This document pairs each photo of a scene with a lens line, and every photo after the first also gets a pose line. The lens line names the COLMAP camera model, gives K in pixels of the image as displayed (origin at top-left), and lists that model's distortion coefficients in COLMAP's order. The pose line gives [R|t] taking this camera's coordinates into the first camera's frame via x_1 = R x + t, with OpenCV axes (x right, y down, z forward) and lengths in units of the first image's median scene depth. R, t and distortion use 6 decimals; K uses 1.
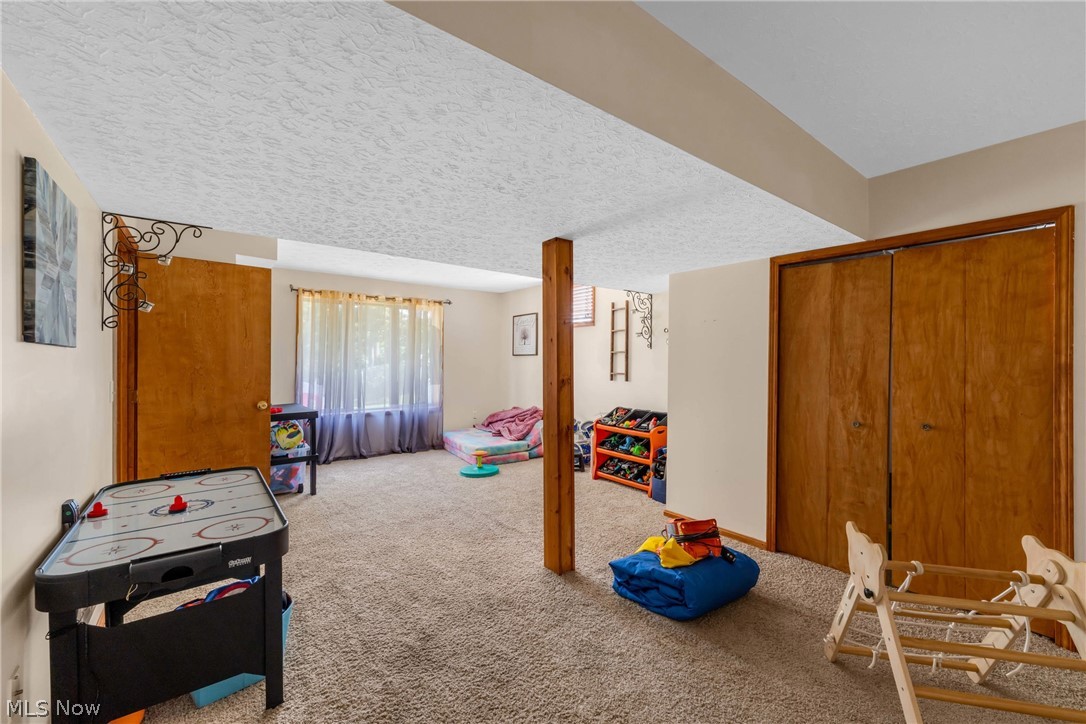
lens RADIAL K [[468.3, 0, 545.0], [0, 468.3, 365.7], [0, 0, 1]] dist [0.001231, -0.000169]
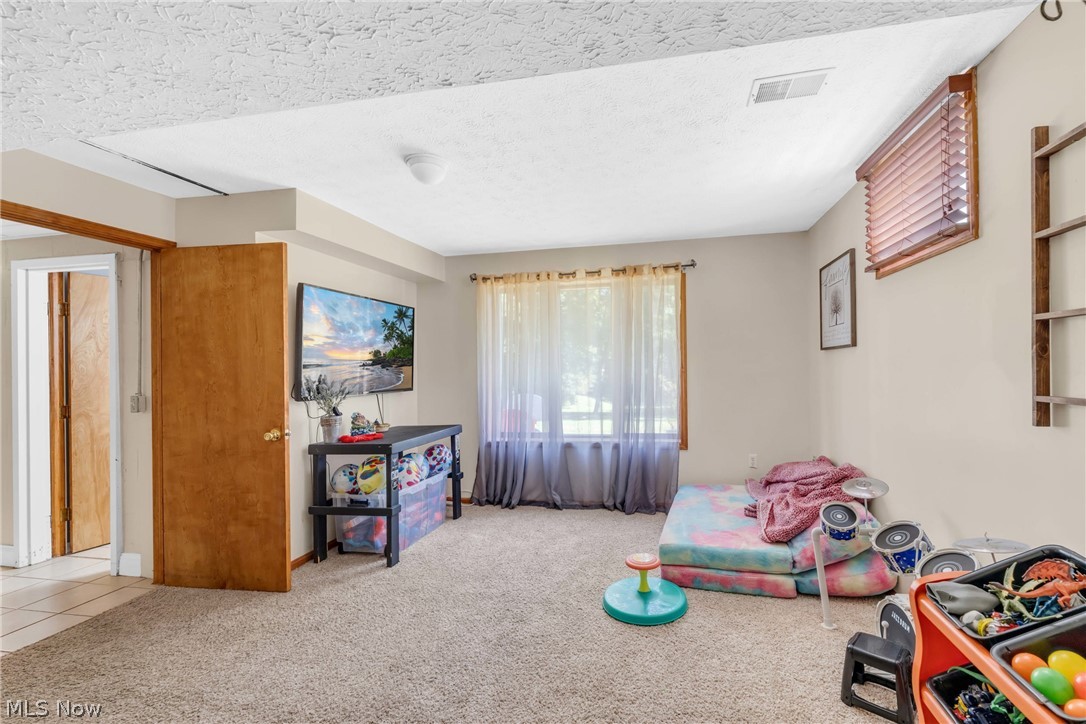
lens RADIAL K [[468.3, 0, 567.1], [0, 468.3, 365.9], [0, 0, 1]] dist [0.001231, -0.000169]
pose [[0.654028, -0.021967, -0.756151, 0.229699], [0.015097, 0.999758, -0.015986, -0.002083], [0.756320, -0.000960, 0.654201, 0.867196]]
